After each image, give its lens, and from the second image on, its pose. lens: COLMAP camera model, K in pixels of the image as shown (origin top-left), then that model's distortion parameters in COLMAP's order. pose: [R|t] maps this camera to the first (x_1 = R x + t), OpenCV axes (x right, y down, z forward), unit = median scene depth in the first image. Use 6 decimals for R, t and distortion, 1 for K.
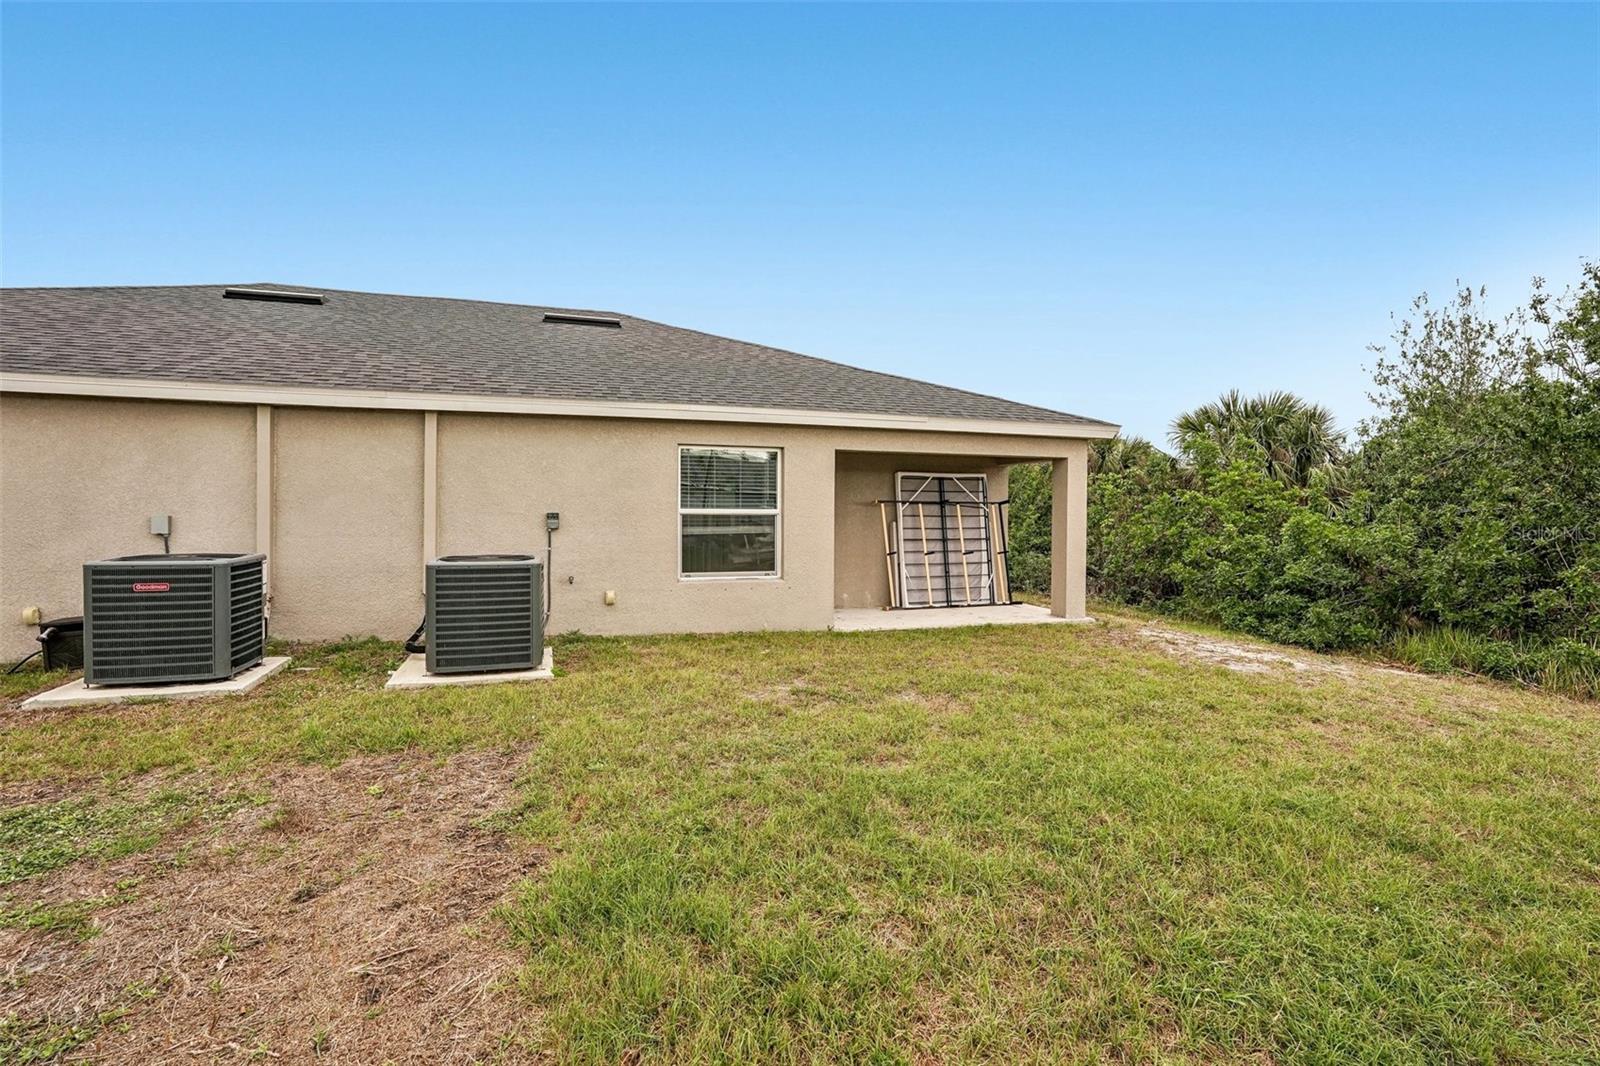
lens RADIAL K [[779.1, 0, 798.7], [0, 779.1, 523.9], [0, 0, 1]] dist [-0.001961, 0.000428]
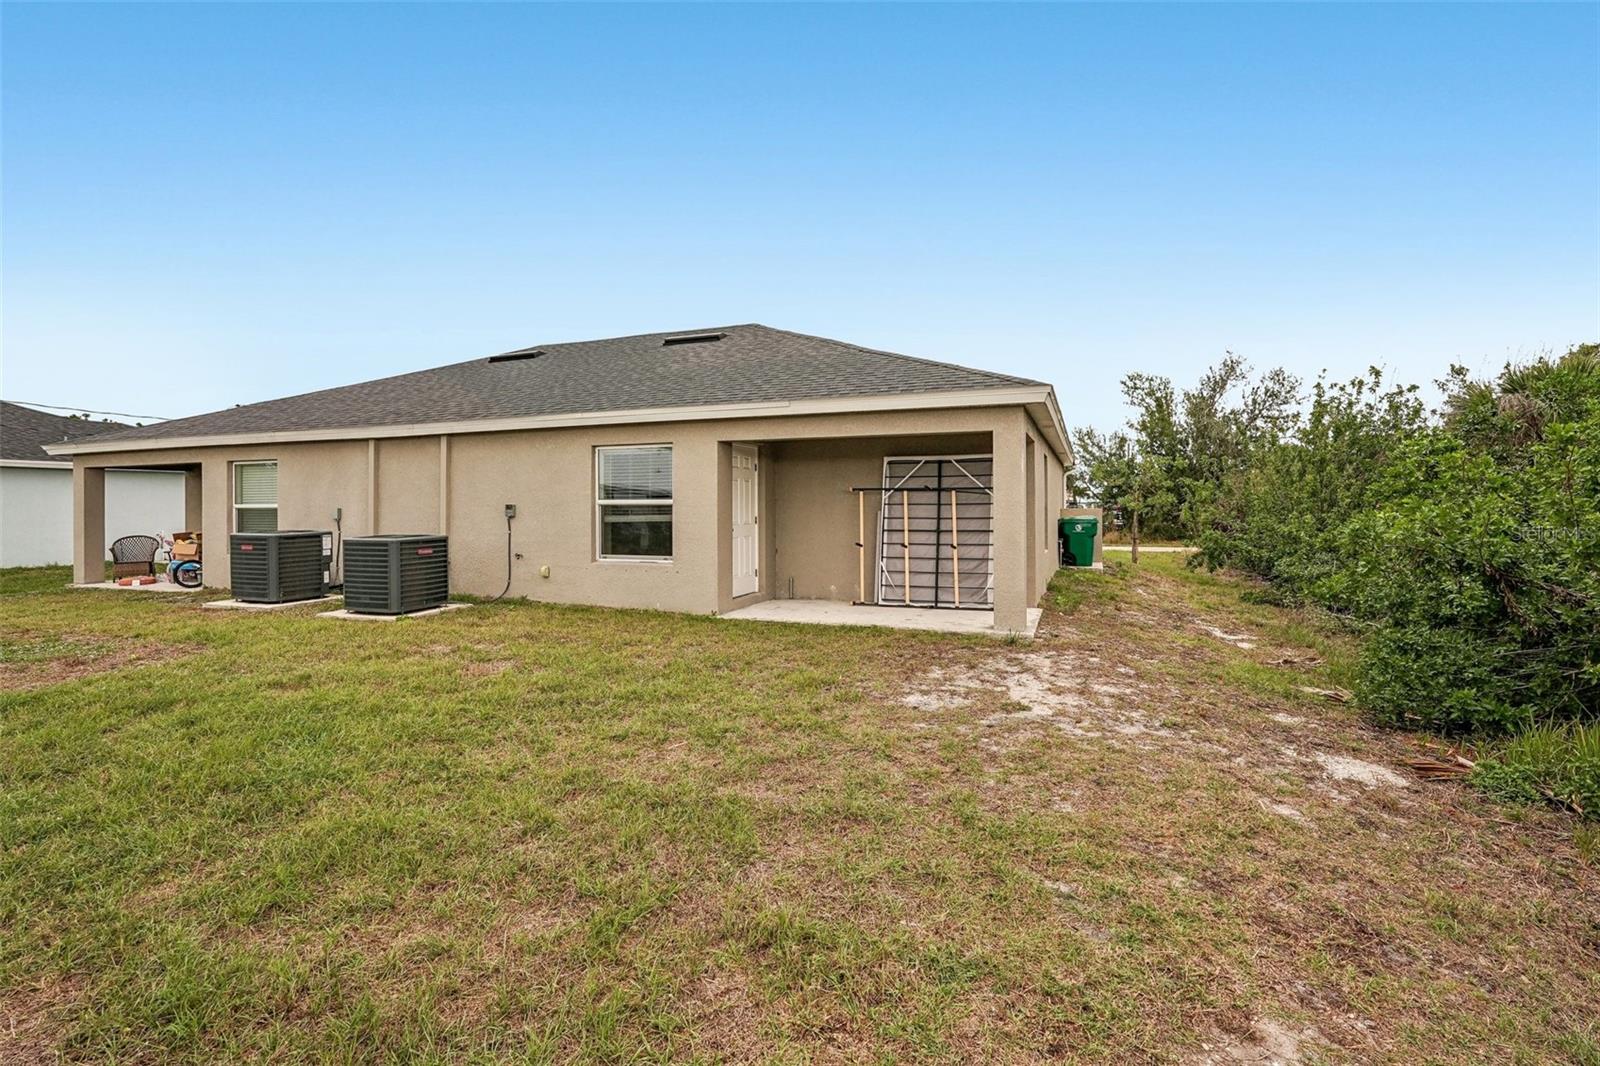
lens RADIAL K [[779.1, 0, 798.7], [0, 779.1, 523.9], [0, 0, 1]] dist [-0.001961, 0.000428]
pose [[0.749797, 0.011482, -0.661568, 0.697745], [-0.000281, 0.999855, 0.017035, -0.003027], [0.661668, -0.012587, 0.749692, 0.252826]]
